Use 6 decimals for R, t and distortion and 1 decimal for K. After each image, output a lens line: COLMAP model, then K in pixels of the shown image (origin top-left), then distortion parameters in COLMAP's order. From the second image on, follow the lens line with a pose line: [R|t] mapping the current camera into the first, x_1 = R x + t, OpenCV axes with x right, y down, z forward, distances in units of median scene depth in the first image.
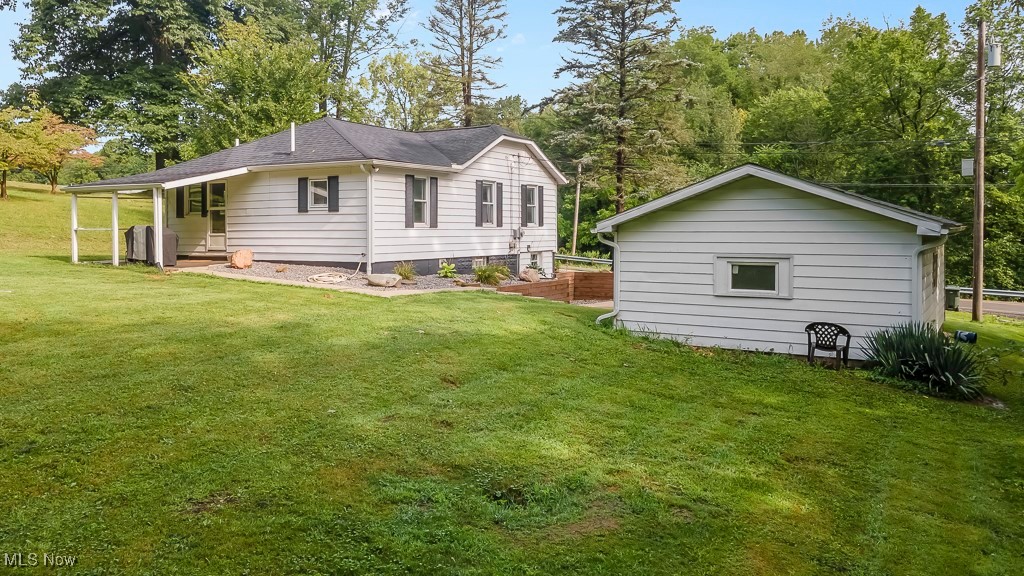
lens RADIAL K [[766.3, 0, 513.7], [0, 766.3, 233.6], [0, 0, 1]] dist [0.044118, 0.010811]
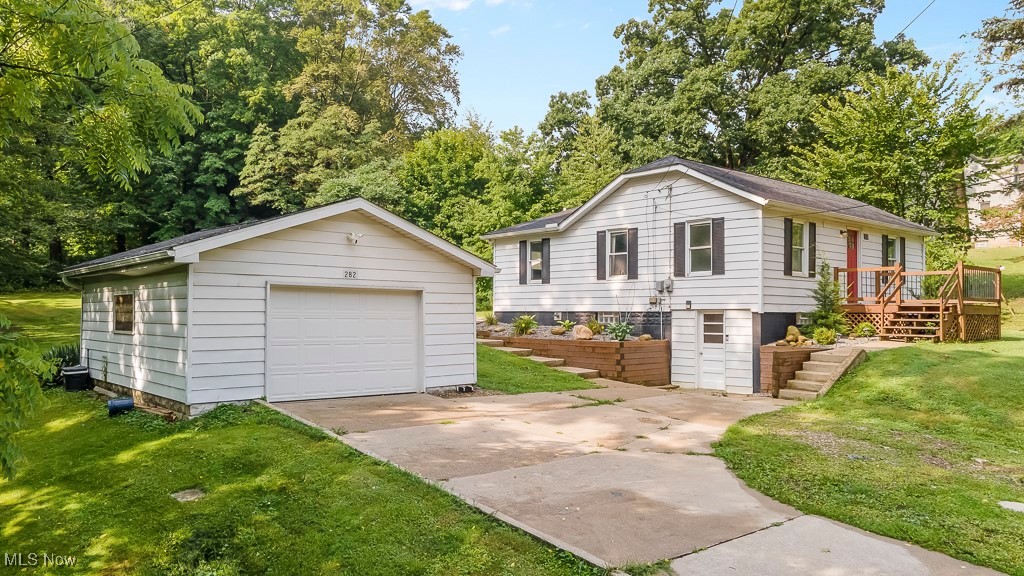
lens RADIAL K [[766.7, 0, 513.0], [0, 766.7, 294.3], [0, 0, 1]] dist [0.044279, -0.001516]
pose [[-0.313569, -0.027530, -0.949166, 0.701196], [-0.011172, 0.999617, -0.025303, 0.026680], [0.949500, 0.002670, -0.313757, 0.946054]]
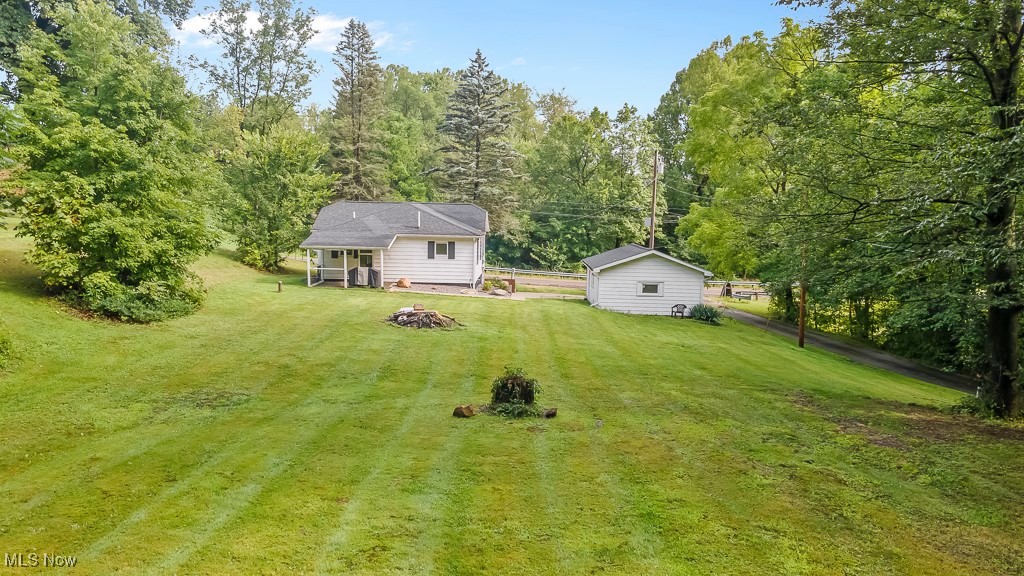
lens RADIAL K [[766.7, 0, 513.0], [0, 766.7, 294.3], [0, 0, 1]] dist [0.044279, -0.001516]
pose [[0.862291, -0.036541, 0.505093, -0.758752], [-0.020500, 0.994057, 0.106912, -0.105171], [-0.505998, -0.102544, 0.856417, -0.568002]]
